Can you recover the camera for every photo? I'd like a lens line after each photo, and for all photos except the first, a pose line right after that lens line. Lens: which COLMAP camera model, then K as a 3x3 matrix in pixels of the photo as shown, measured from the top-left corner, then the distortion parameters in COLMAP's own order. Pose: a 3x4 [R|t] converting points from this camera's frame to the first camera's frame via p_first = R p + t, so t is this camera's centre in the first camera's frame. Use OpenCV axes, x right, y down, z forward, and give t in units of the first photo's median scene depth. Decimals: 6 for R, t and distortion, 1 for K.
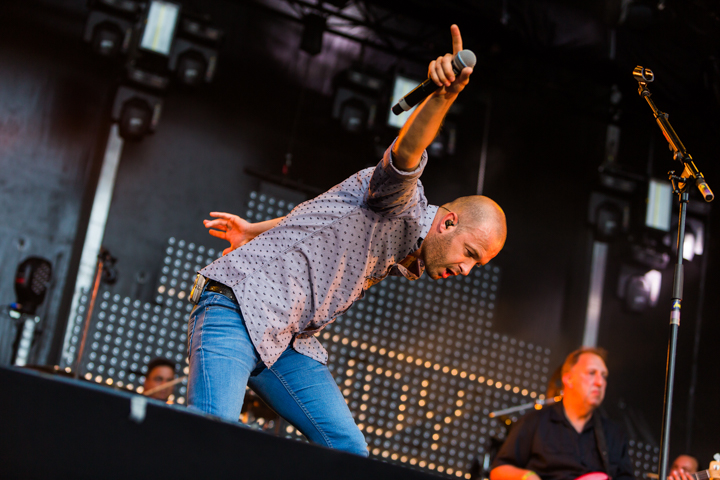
lens RADIAL K [[1575.4, 0, 360.0], [0, 1575.4, 240.0], [0, 0, 1]] dist [0.008576, -0.402538]
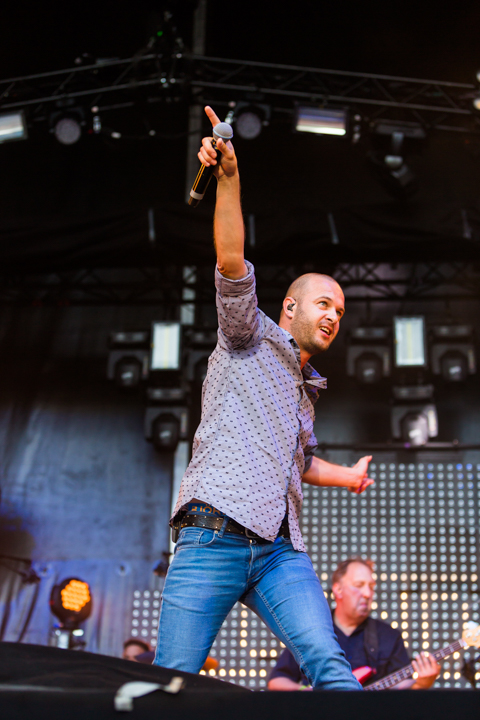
lens RADIAL K [[1462.0, 0, 240.0], [0, 1462.0, 360.0], [0, 0, 1]] dist [-0.016068, -0.150545]
pose [[0.897072, -0.313651, -0.311263, 0.193564], [0.269382, 0.946546, -0.177438, 0.057614], [0.350278, 0.075326, 0.933612, 0.047918]]
